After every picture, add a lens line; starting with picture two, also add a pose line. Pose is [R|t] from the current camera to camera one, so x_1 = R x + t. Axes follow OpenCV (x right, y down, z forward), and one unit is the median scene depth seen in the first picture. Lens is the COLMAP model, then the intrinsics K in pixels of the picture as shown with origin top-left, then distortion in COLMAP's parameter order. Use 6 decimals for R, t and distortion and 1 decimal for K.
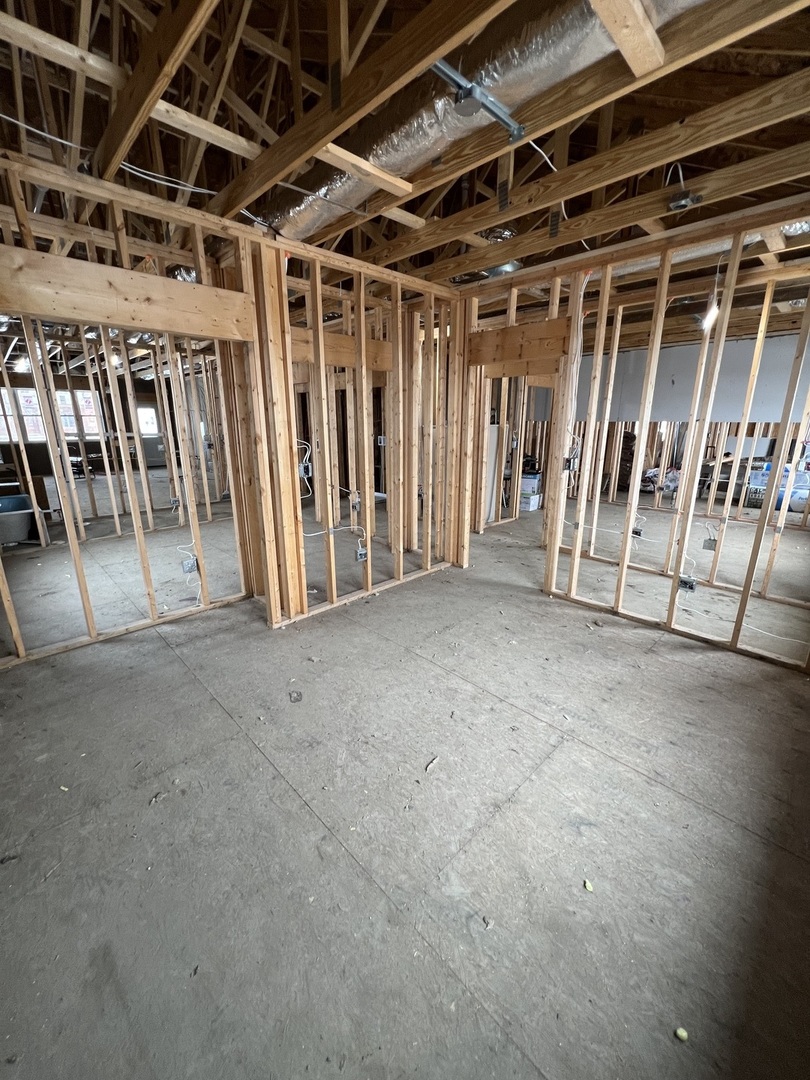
lens RADIAL K [[430.0, 0, 406.5], [0, 430.0, 539.6], [0, 0, 1]] dist [-0.001369, -0.000097]
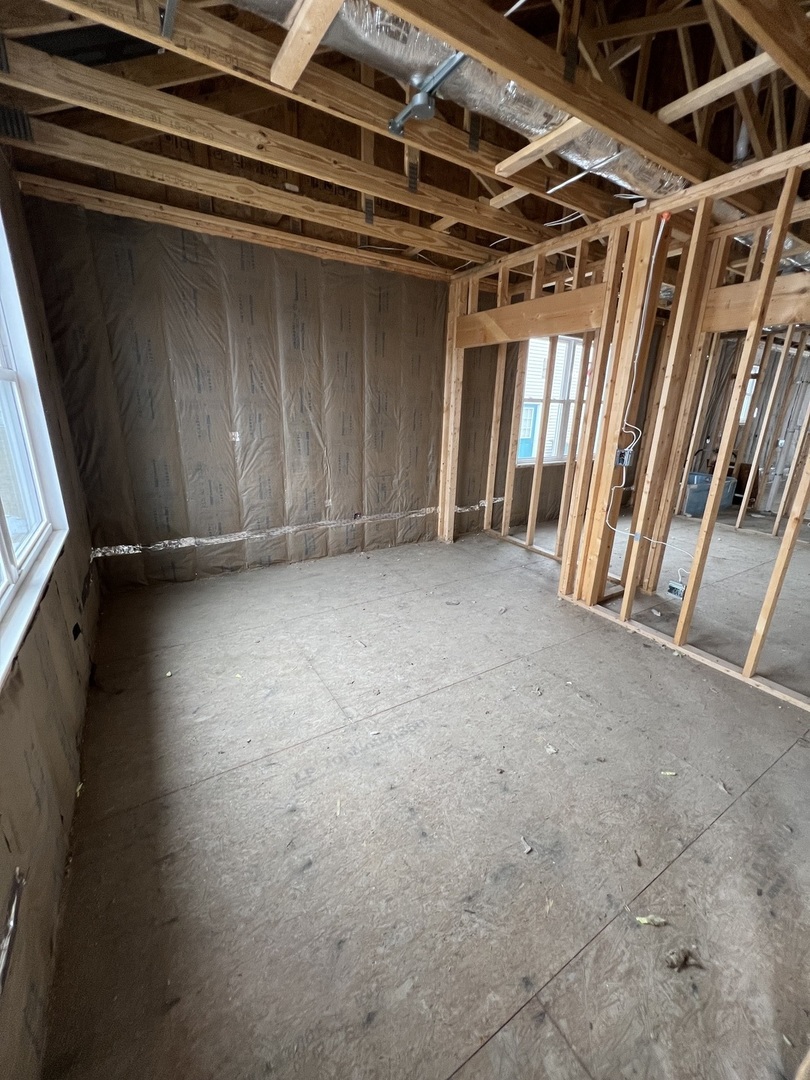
lens RADIAL K [[430.0, 0, 408.4], [0, 430.0, 539.2], [0, 0, 1]] dist [-0.001369, -0.000097]
pose [[-0.213342, 0.287286, -0.933784, 0.853067], [-0.292653, 0.893107, 0.341634, -0.206360], [0.932116, 0.346160, -0.106462, 0.821030]]
